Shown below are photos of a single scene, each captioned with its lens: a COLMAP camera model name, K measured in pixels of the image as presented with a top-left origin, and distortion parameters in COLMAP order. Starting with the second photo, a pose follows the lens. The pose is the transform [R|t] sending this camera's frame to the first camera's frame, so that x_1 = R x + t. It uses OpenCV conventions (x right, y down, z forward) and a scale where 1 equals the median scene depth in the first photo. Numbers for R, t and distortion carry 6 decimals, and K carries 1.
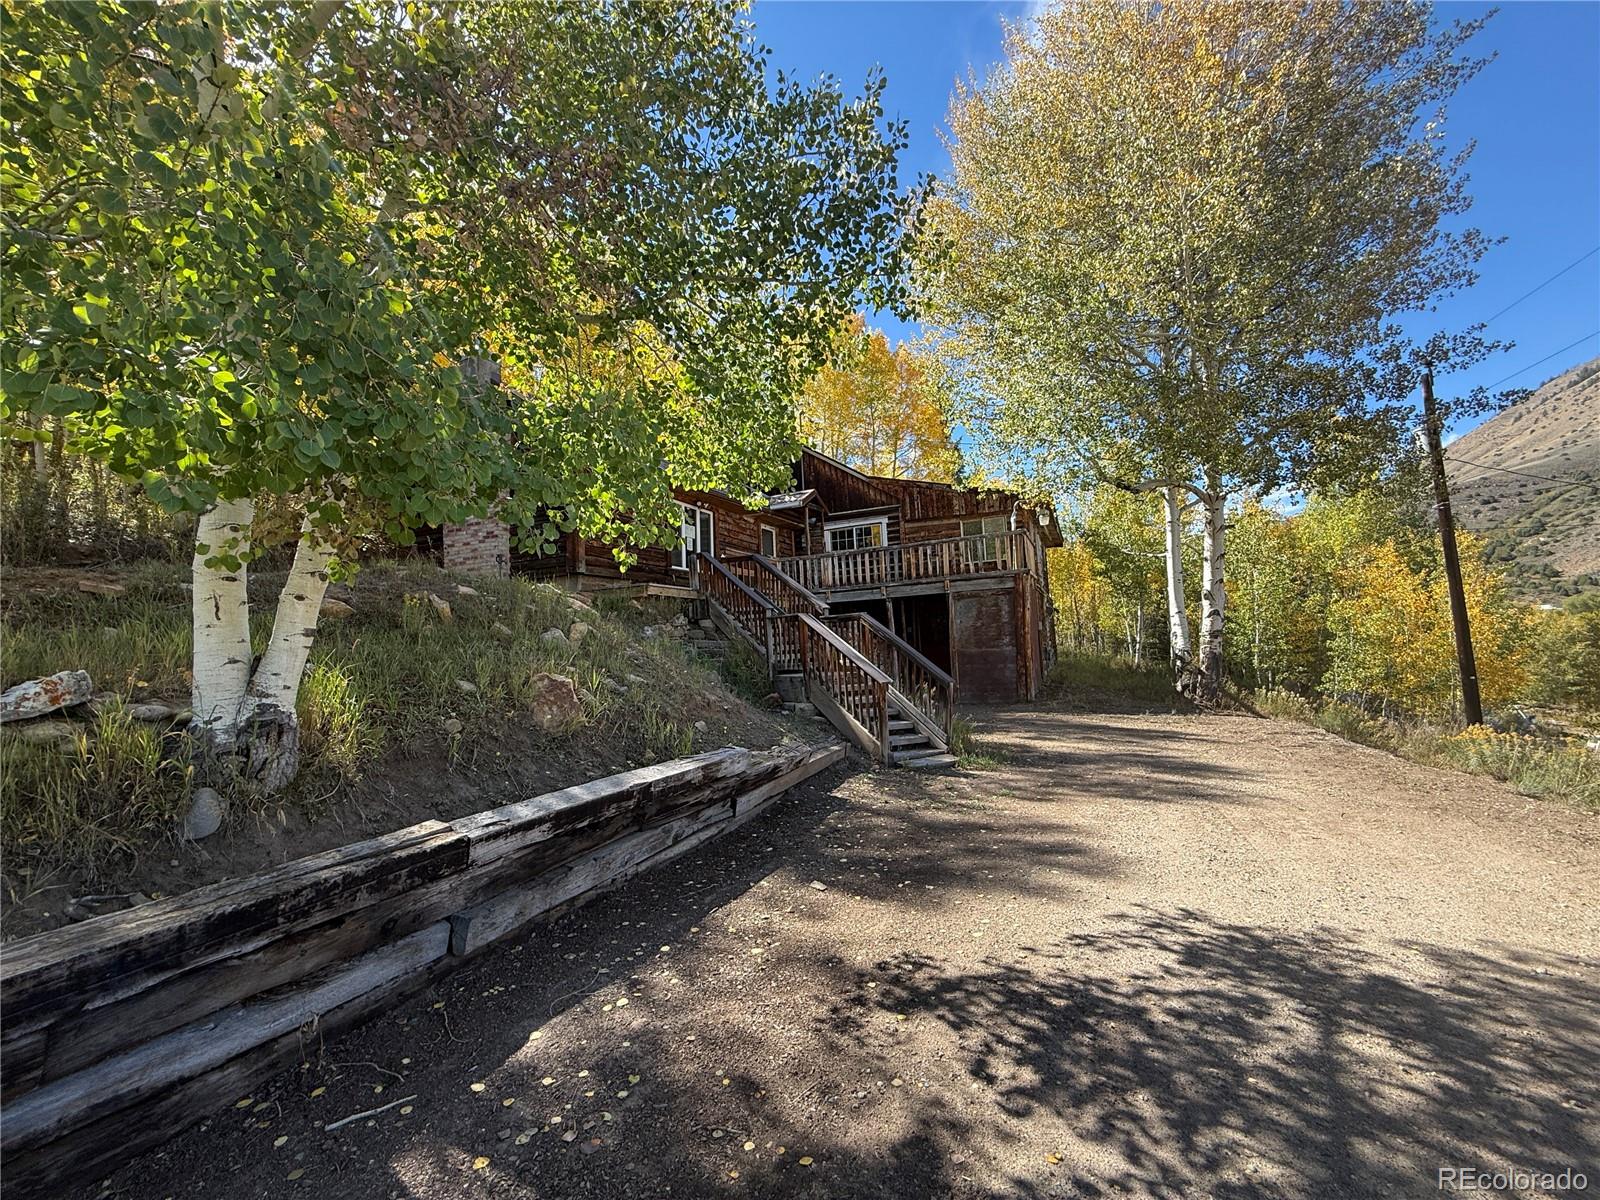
lens RADIAL K [[633.8, 0, 799.8], [0, 633.8, 593.3], [0, 0, 1]] dist [0.001635, 0.000444]
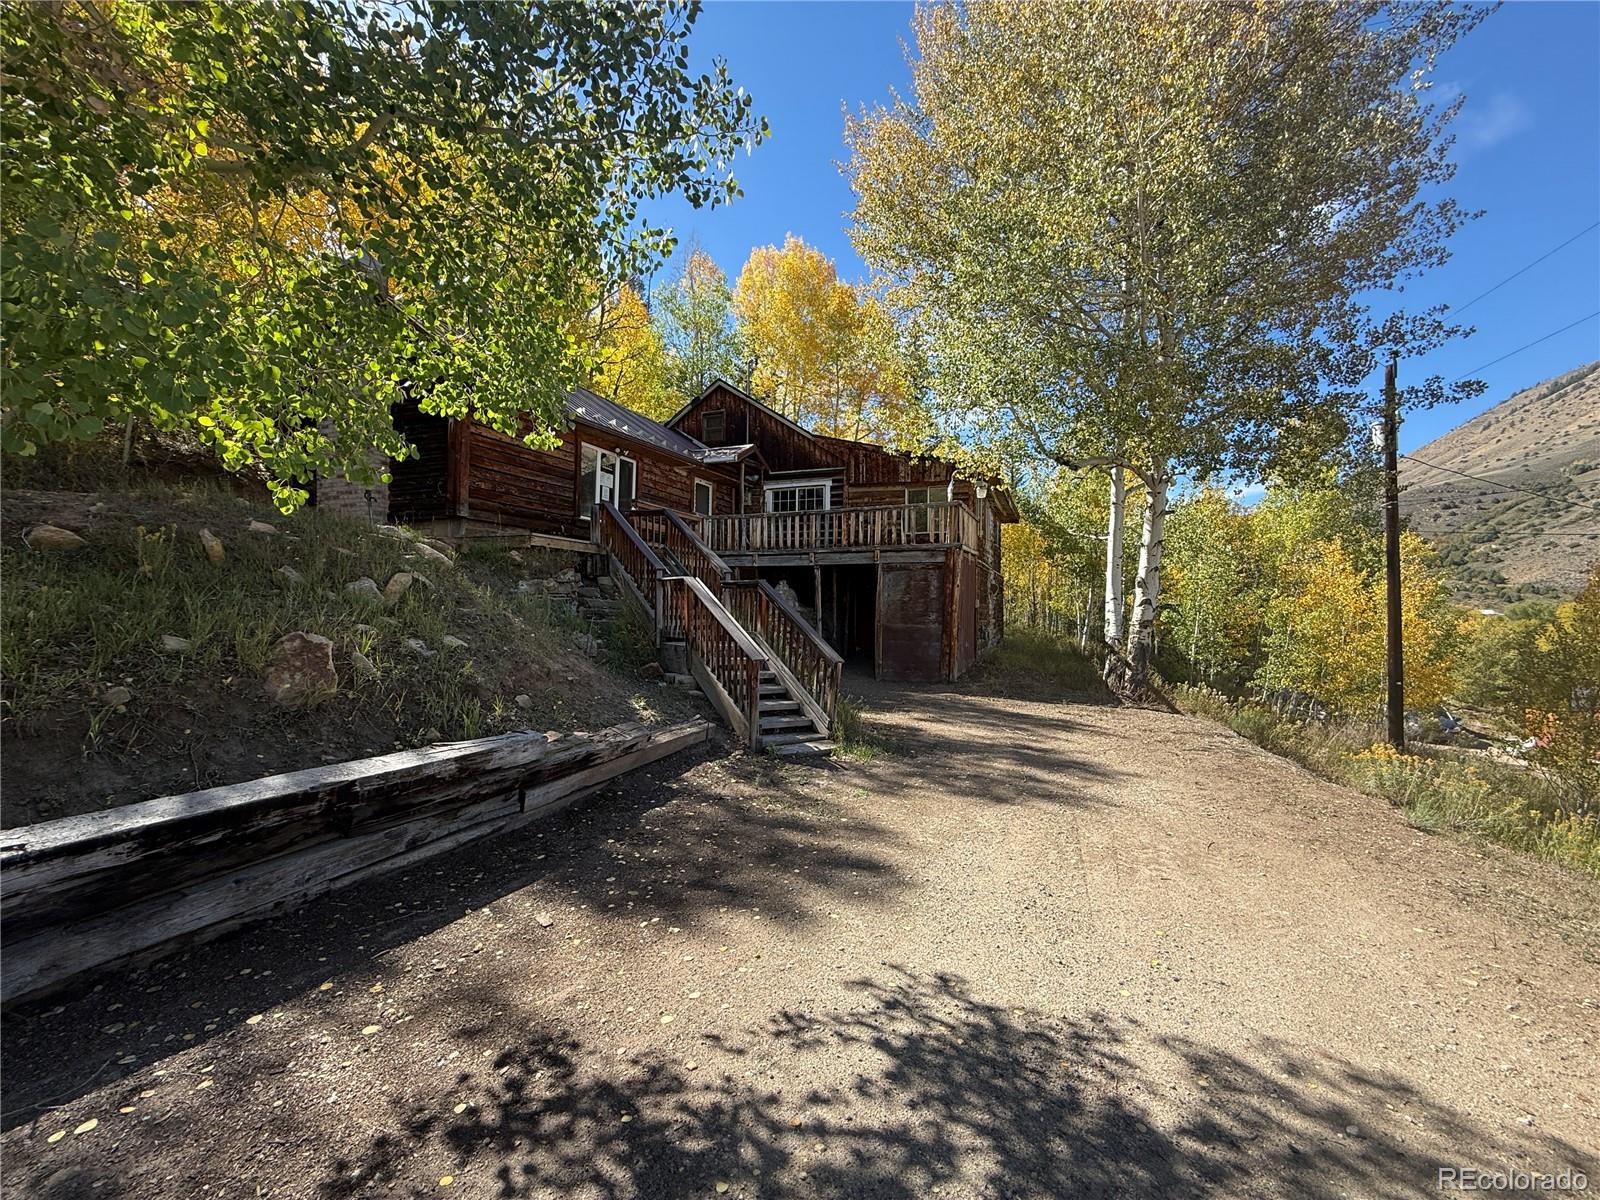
lens RADIAL K [[633.8, 0, 798.8], [0, 633.8, 593.7], [0, 0, 1]] dist [0.001635, 0.000444]
pose [[0.997442, 0.060077, 0.038722, 0.117046], [-0.062340, 0.996240, 0.060169, -0.007929], [-0.034961, -0.062429, 0.997437, 0.083252]]
